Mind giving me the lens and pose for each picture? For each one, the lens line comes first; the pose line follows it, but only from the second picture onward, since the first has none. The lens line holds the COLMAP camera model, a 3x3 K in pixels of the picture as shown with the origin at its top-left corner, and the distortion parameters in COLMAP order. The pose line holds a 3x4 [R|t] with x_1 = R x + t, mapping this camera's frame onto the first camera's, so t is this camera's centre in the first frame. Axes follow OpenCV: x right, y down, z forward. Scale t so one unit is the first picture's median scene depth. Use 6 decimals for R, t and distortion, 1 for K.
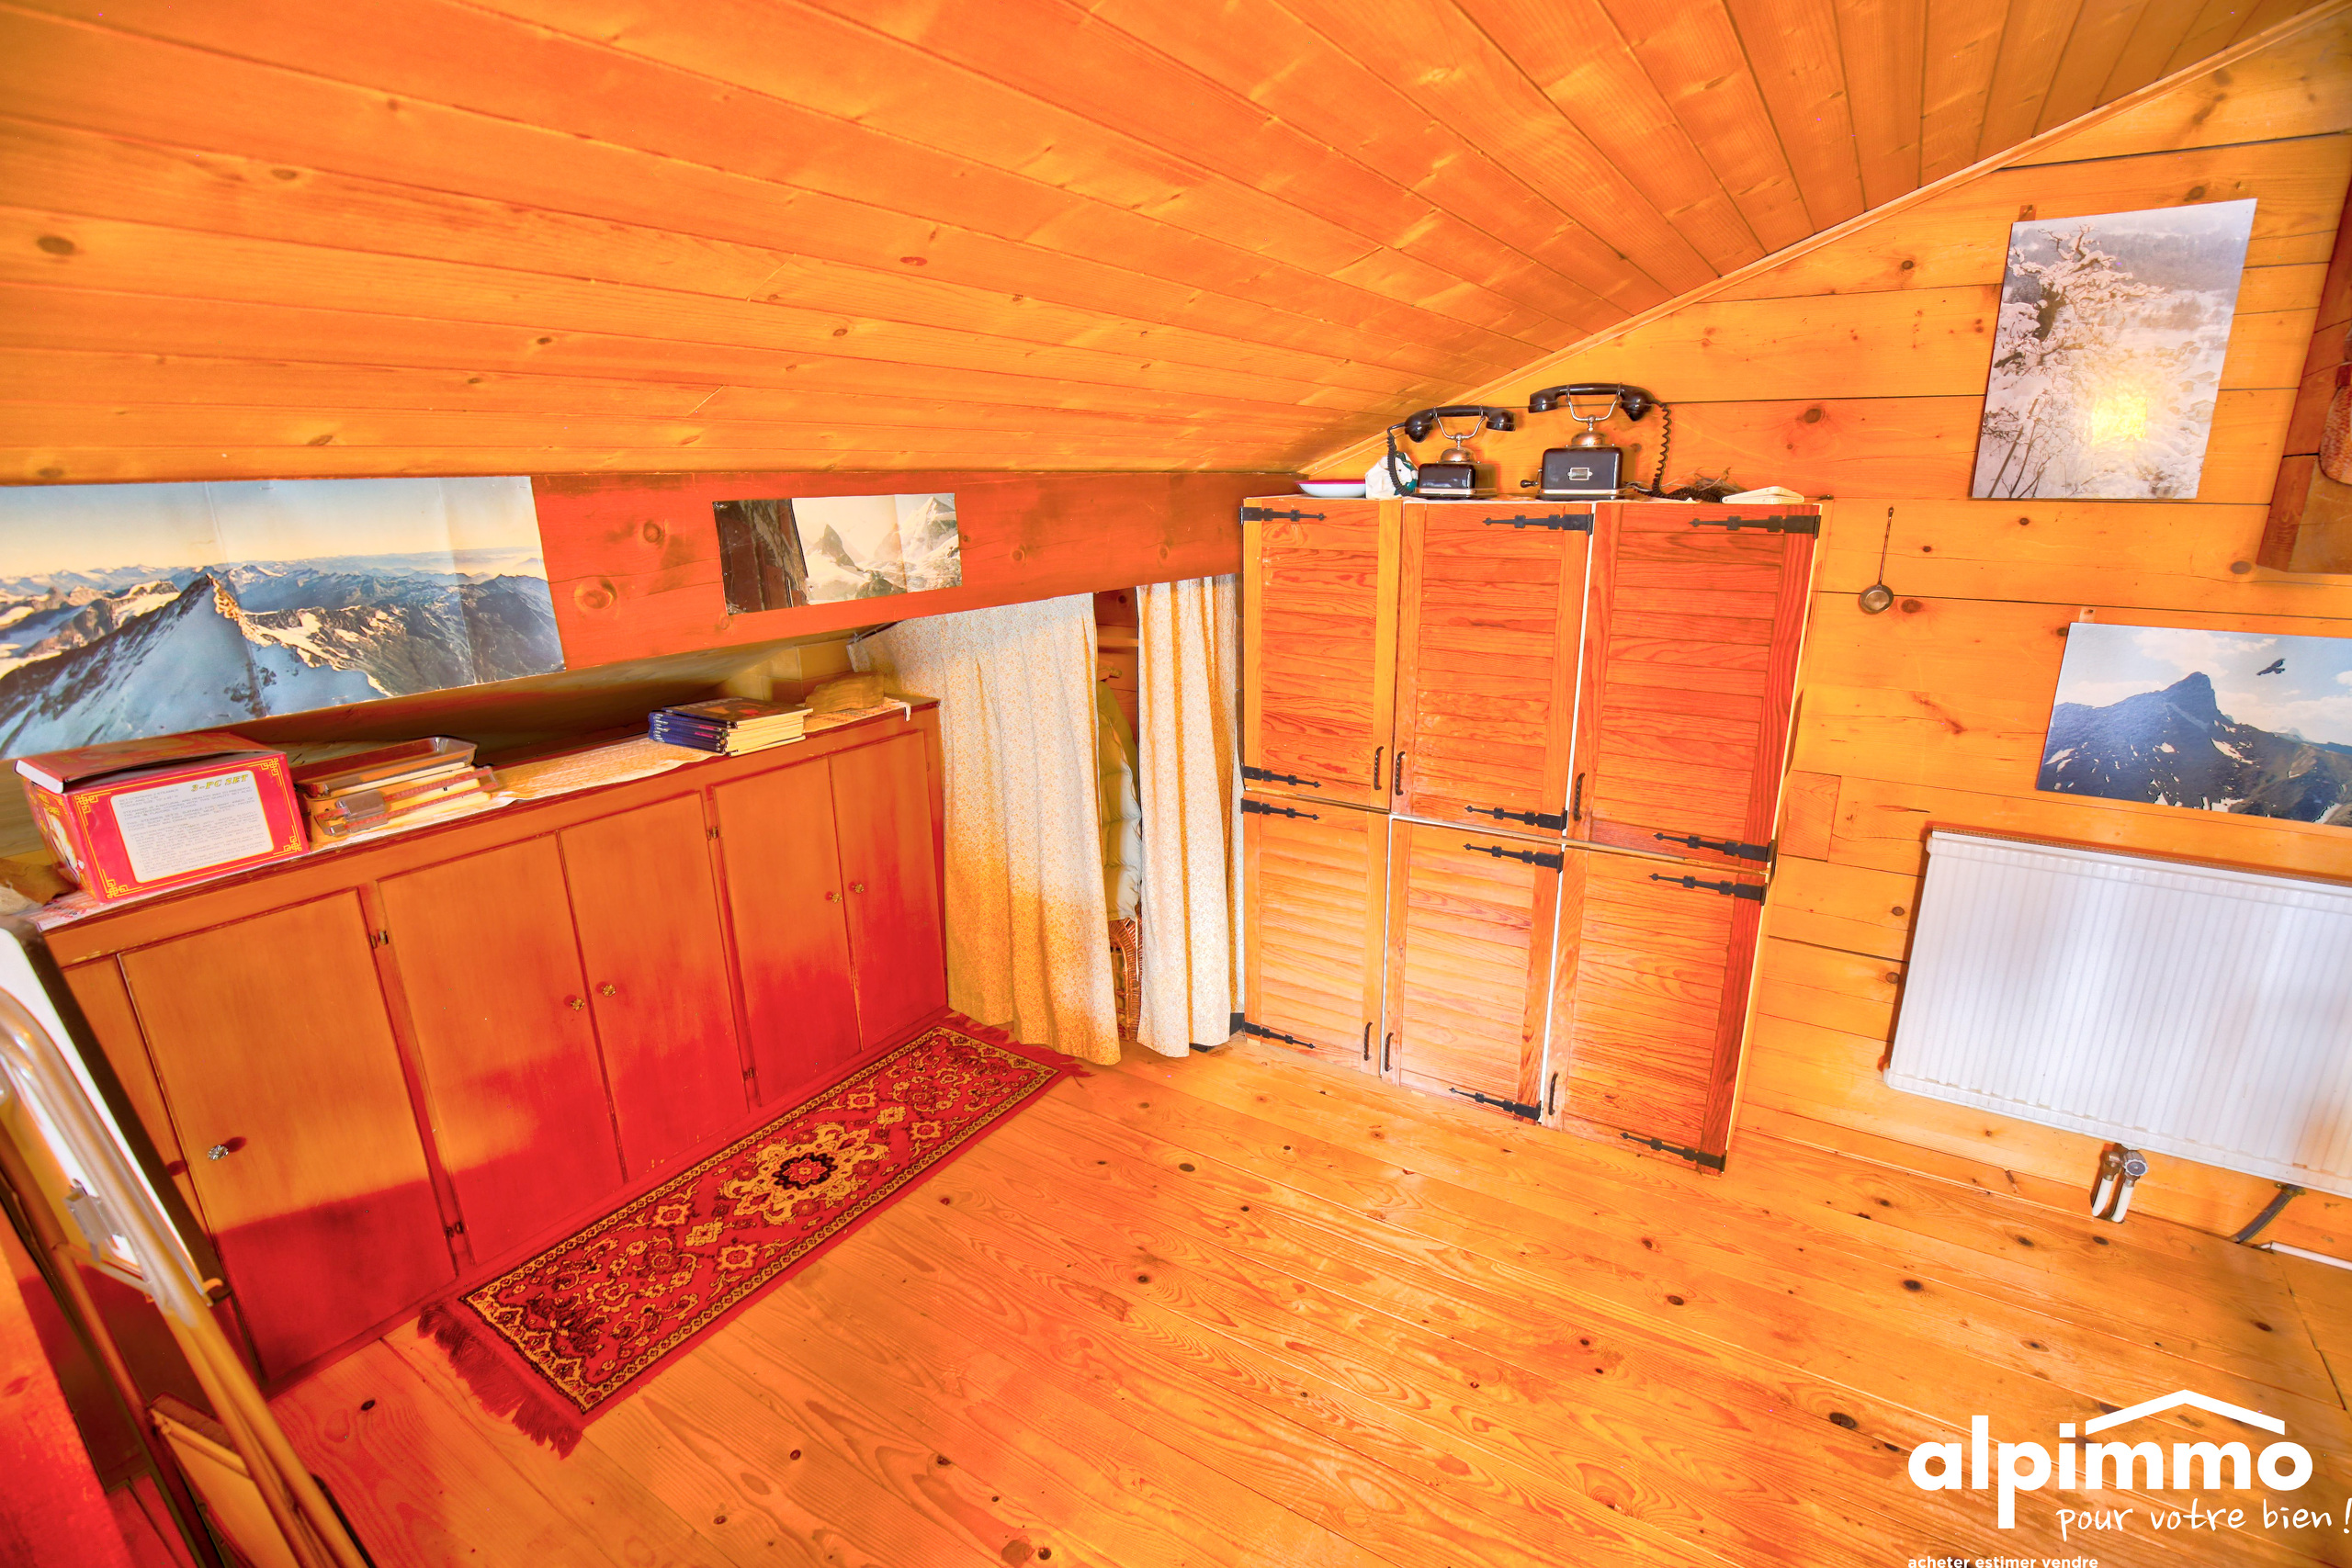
lens RADIAL K [[1081.4, 0, 1176.0], [0, 1081.4, 784.0], [0, 0, 1]] dist [-0.001441, -0.000327]
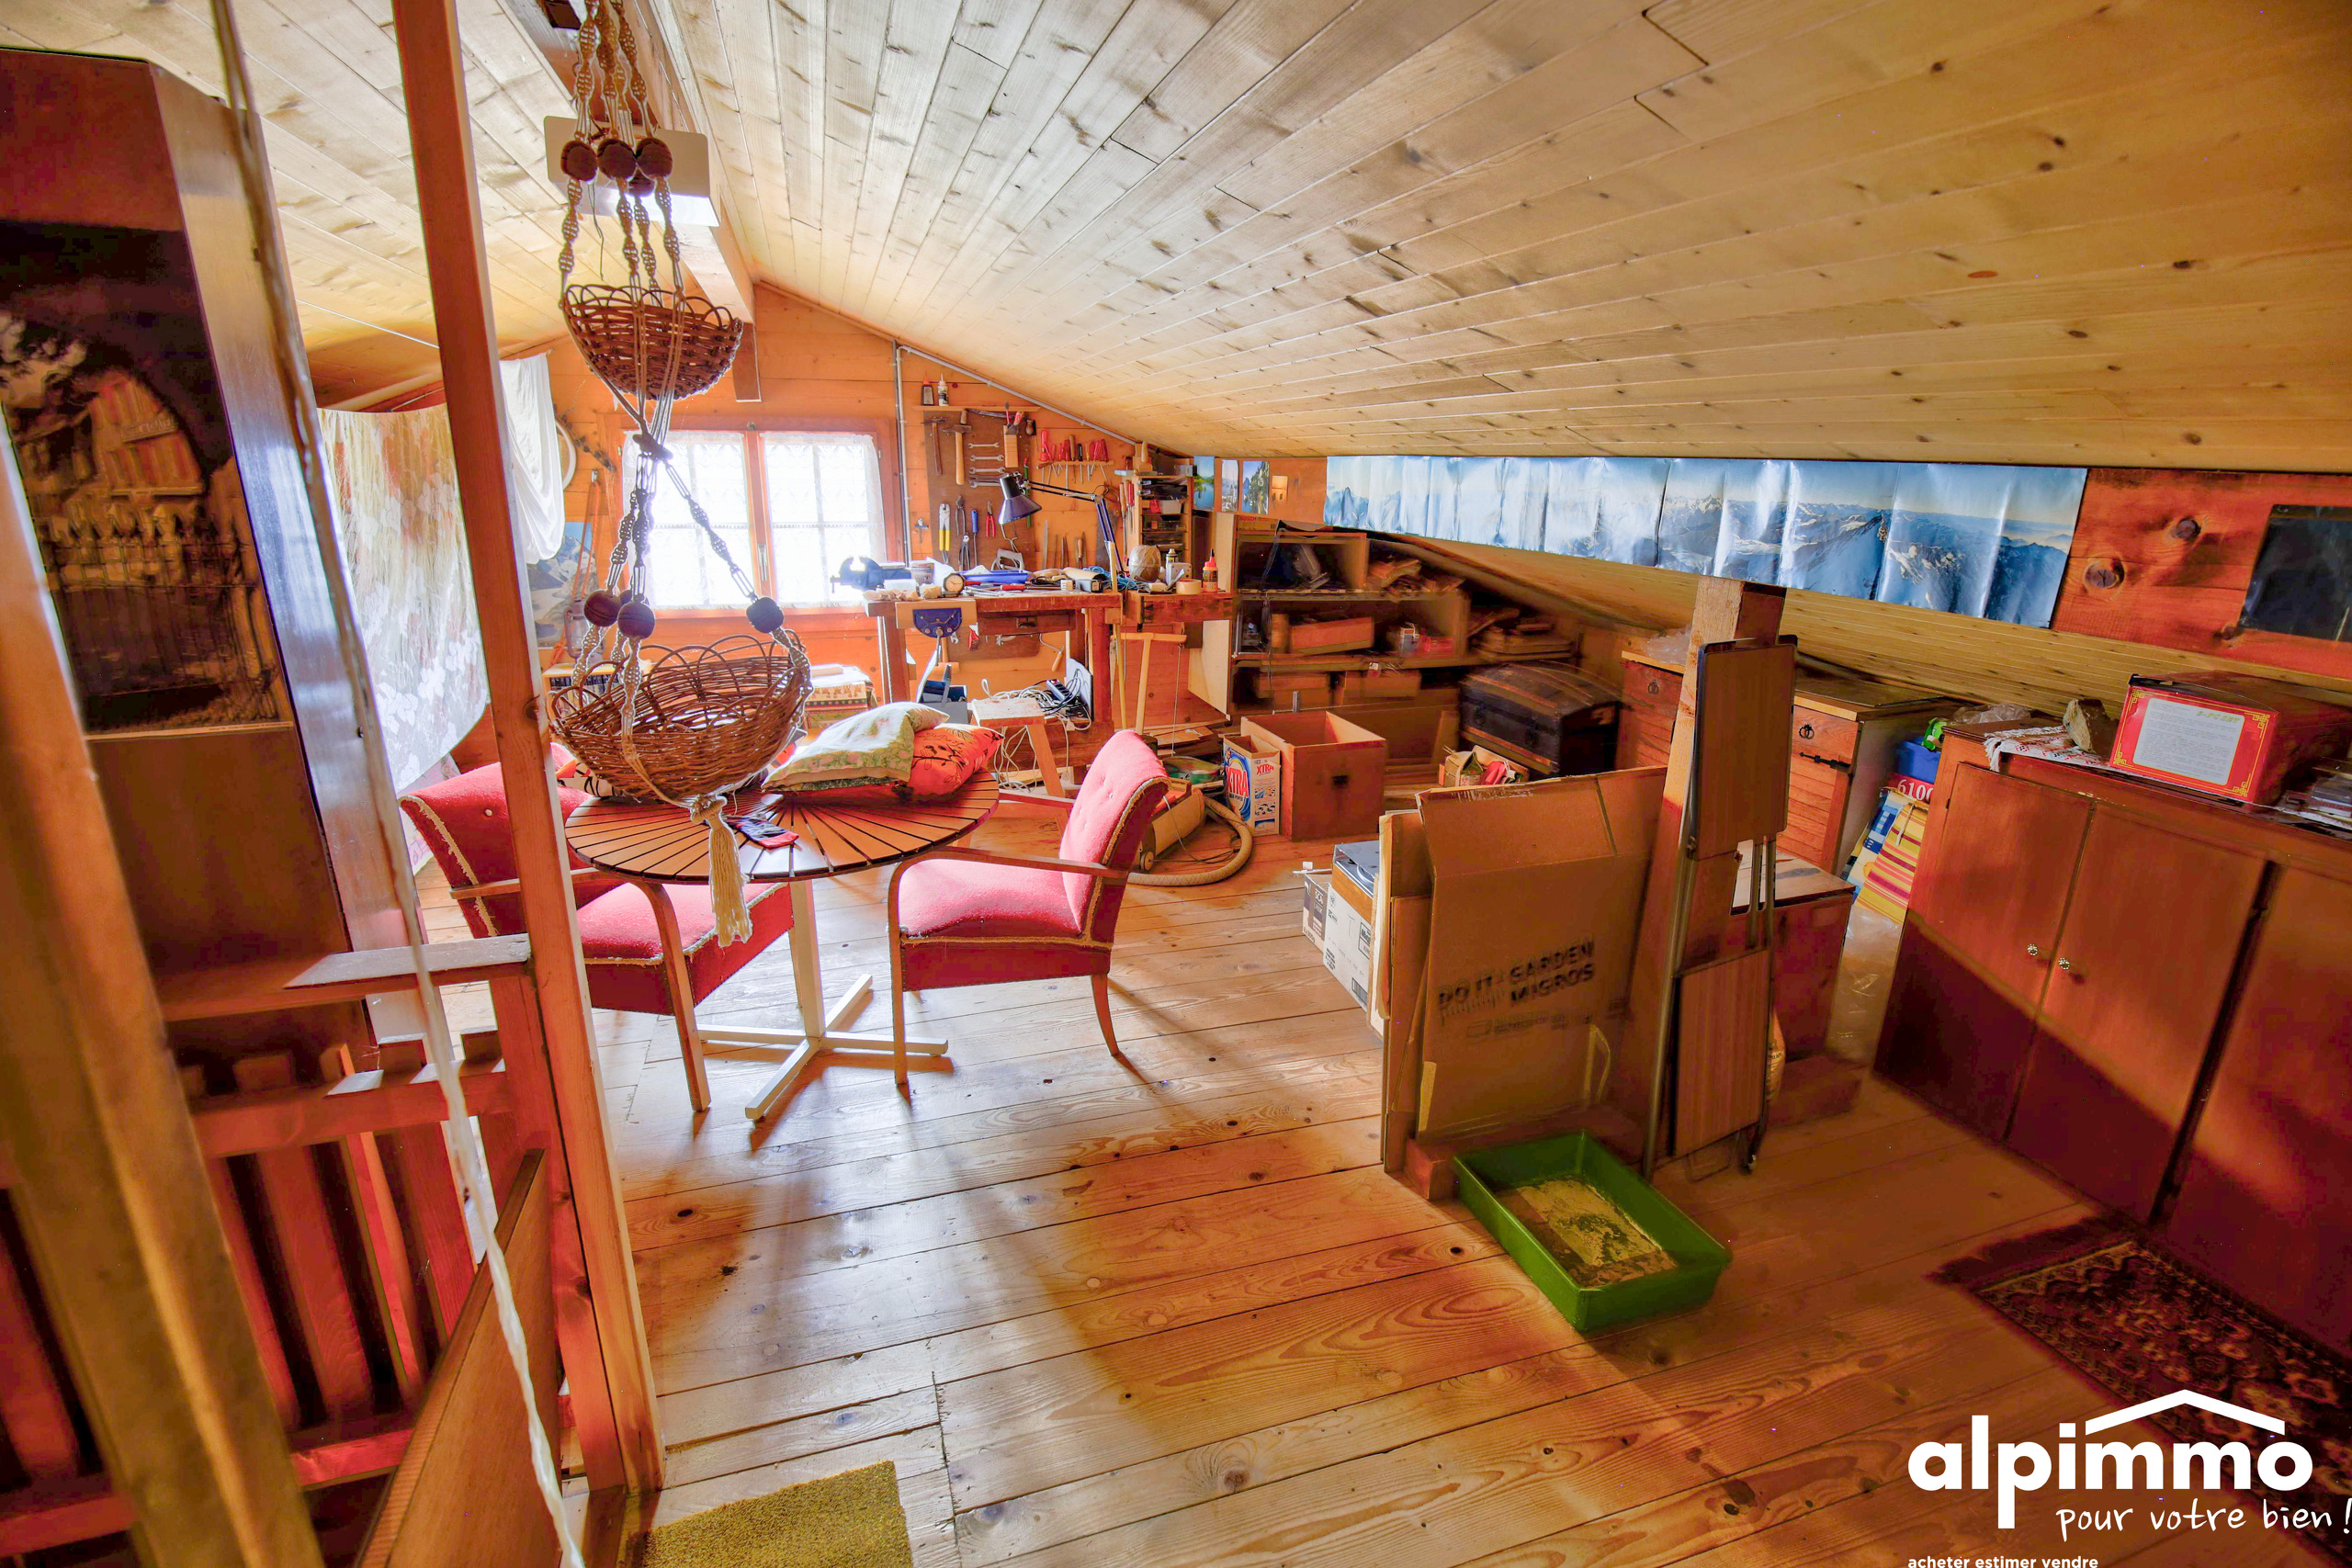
lens RADIAL K [[1081.4, 0, 1176.0], [0, 1081.4, 784.0], [0, 0, 1]] dist [-0.001441, -0.000327]
pose [[-0.635850, 0.238564, -0.734018, 0.937101], [-0.225934, 0.851838, 0.472574, -0.298808], [0.738003, 0.466326, -0.487741, 0.925904]]
